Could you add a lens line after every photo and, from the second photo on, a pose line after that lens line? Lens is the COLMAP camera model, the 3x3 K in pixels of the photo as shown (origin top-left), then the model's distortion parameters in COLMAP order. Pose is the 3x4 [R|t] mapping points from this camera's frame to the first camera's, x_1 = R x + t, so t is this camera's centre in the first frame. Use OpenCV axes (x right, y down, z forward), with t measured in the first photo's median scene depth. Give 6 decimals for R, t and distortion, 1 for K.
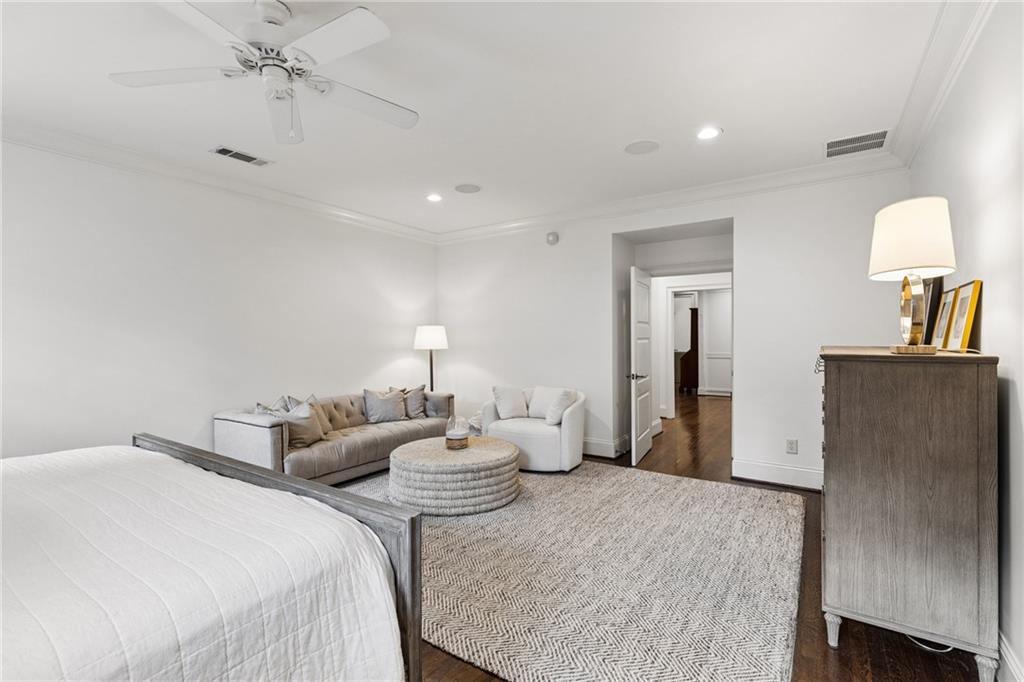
lens RADIAL K [[460.0, 0, 511.4], [0, 460.0, 341.0], [0, 0, 1]] dist [0.000326, -0.000245]
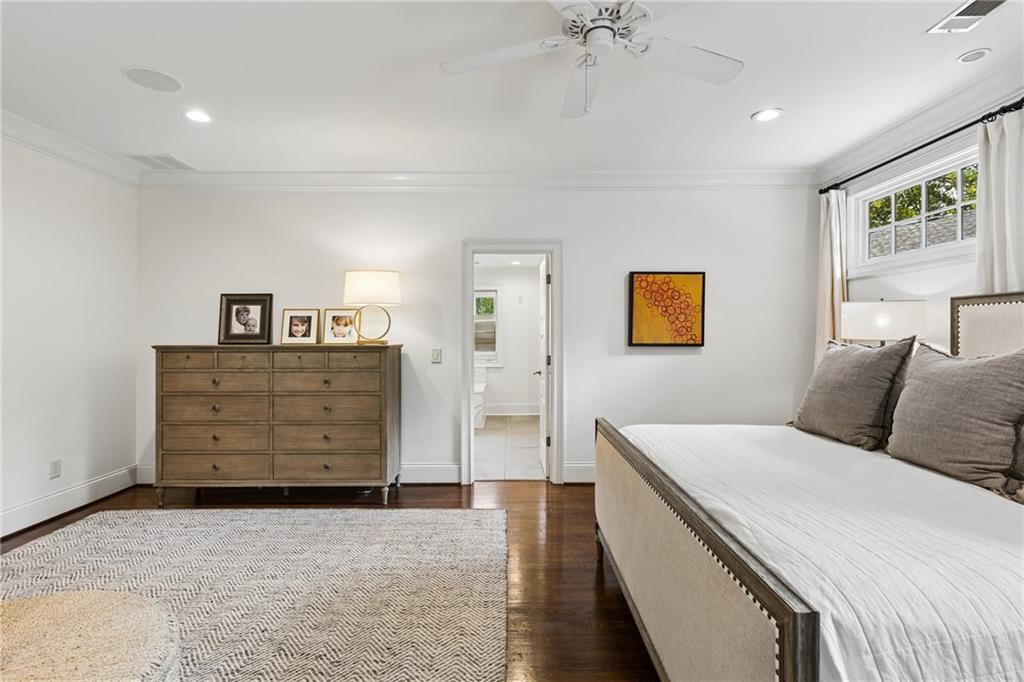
lens RADIAL K [[494.1, 0, 512.5], [0, 494.1, 341.0], [0, 0, 1]] dist [-0.002206, -0.000303]
pose [[-0.564840, -0.003031, 0.825195, -0.753602], [0.010804, 0.999880, 0.011068, -0.002657], [-0.825130, 0.015167, -0.564740, 1.050973]]
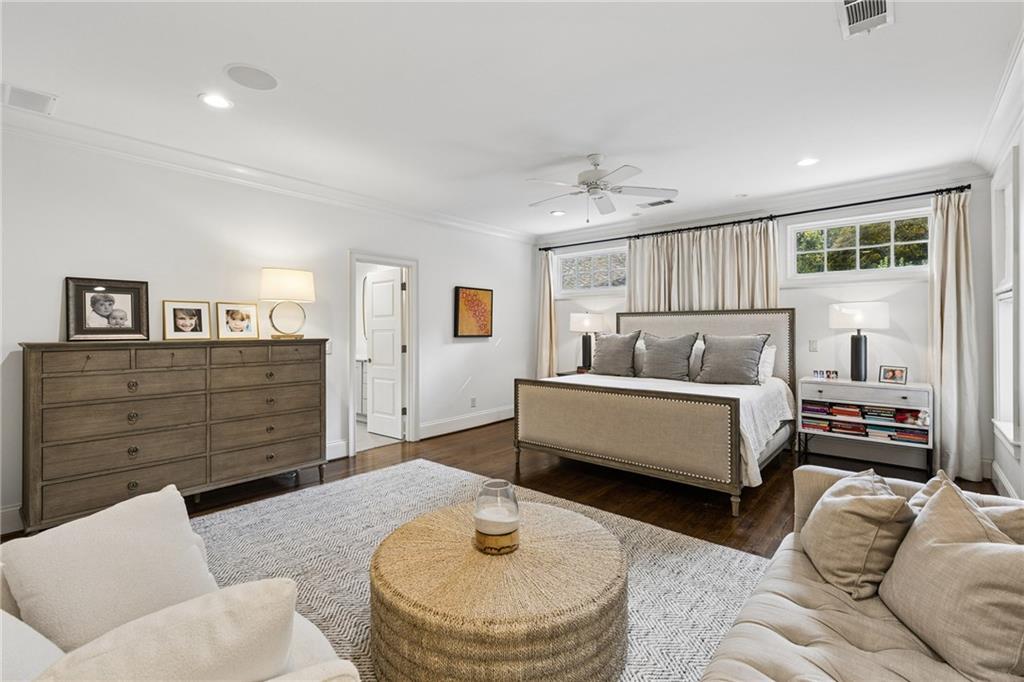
lens RADIAL K [[460.0, 0, 514.7], [0, 460.0, 331.4], [0, 0, 1]] dist [0.000326, -0.000245]
pose [[-0.993918, 0.006633, 0.109919, -0.240271], [0.007911, 0.999906, 0.011189, -0.012232], [-0.109835, 0.011990, -0.993878, 1.838022]]
